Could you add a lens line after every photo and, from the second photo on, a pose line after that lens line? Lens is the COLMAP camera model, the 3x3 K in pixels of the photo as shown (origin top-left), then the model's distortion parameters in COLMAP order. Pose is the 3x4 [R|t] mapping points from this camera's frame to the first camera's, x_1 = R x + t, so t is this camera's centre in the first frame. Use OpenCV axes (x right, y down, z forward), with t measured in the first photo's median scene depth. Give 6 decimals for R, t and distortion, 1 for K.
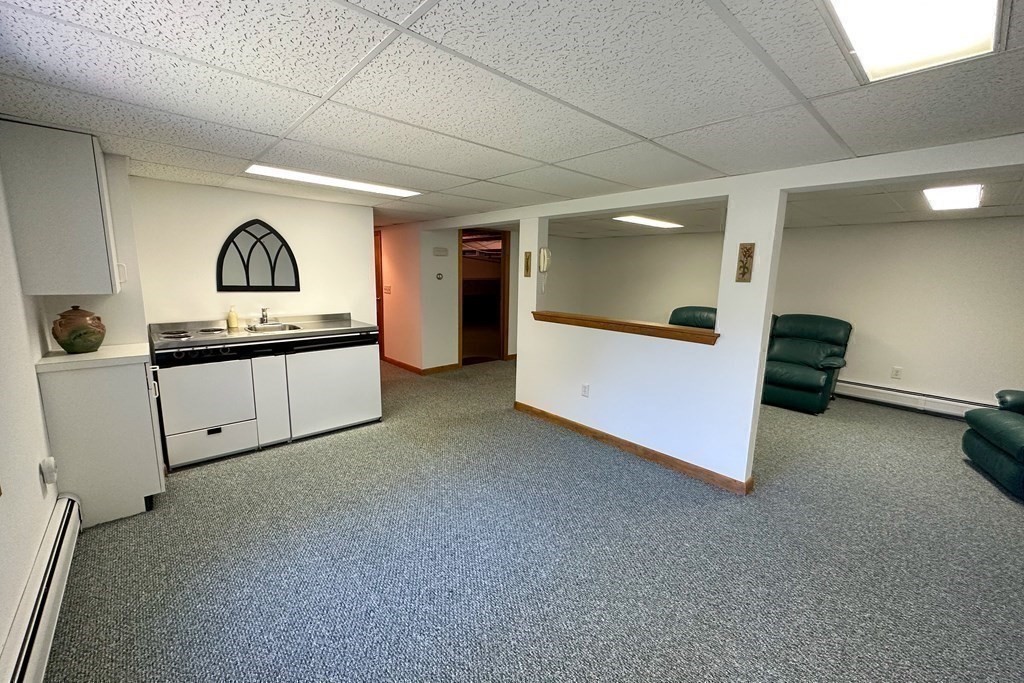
lens RADIAL K [[413.4, 0, 512.0], [0, 413.4, 346.2], [0, 0, 1]] dist [0.000395, 0.000058]
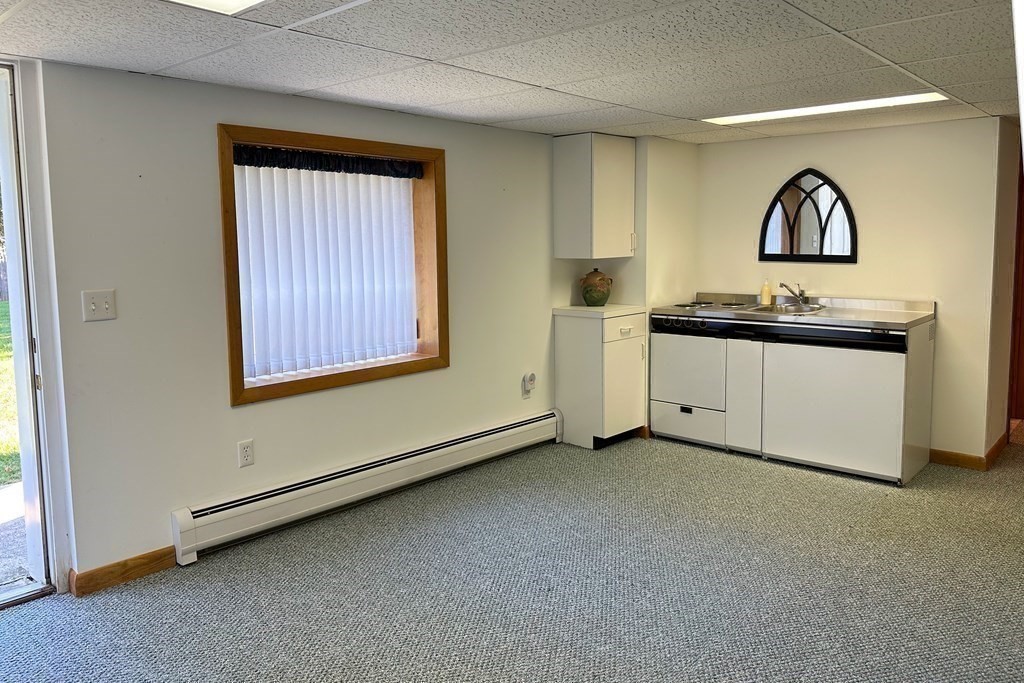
lens RADIAL K [[732.2, 0, 511.9], [0, 732.2, 335.8], [0, 0, 1]] dist [0.052474, 0.000705]
pose [[0.089441, 0.112087, -0.989665, 0.734140], [-0.161315, 0.982158, 0.096658, -0.045500], [0.982842, 0.151003, 0.105927, 0.361715]]
